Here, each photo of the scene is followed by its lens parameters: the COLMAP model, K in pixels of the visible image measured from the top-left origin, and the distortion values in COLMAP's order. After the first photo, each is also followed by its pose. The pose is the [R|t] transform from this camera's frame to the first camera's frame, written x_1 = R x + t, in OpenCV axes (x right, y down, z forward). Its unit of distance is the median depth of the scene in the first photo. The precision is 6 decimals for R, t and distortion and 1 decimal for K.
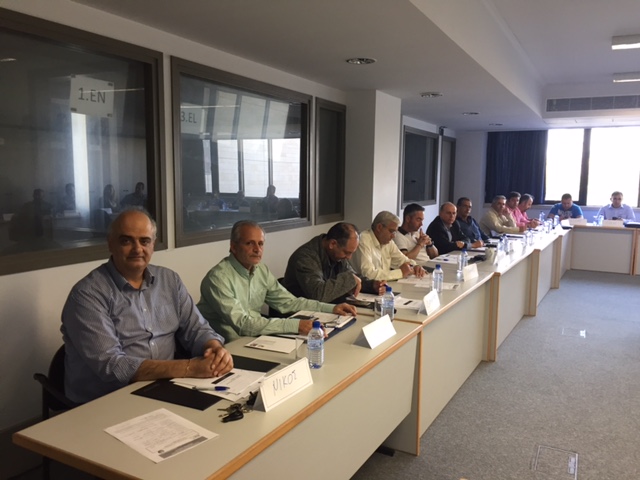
lens RADIAL K [[543.0, 0, 320.0], [0, 543.0, 240.0], [0, 0, 1]] dist [0.006328, -0.077740]
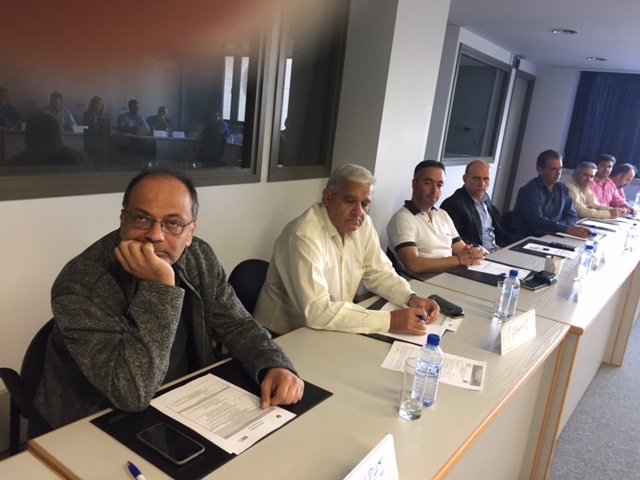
lens RADIAL K [[543.0, 0, 320.0], [0, 543.0, 240.0], [0, 0, 1]] dist [0.006328, -0.077740]
pose [[0.987946, 0.120214, -0.097529, 0.075511], [-0.108703, 0.987304, 0.115818, -0.026639], [0.110213, -0.103820, 0.988471, 0.277716]]
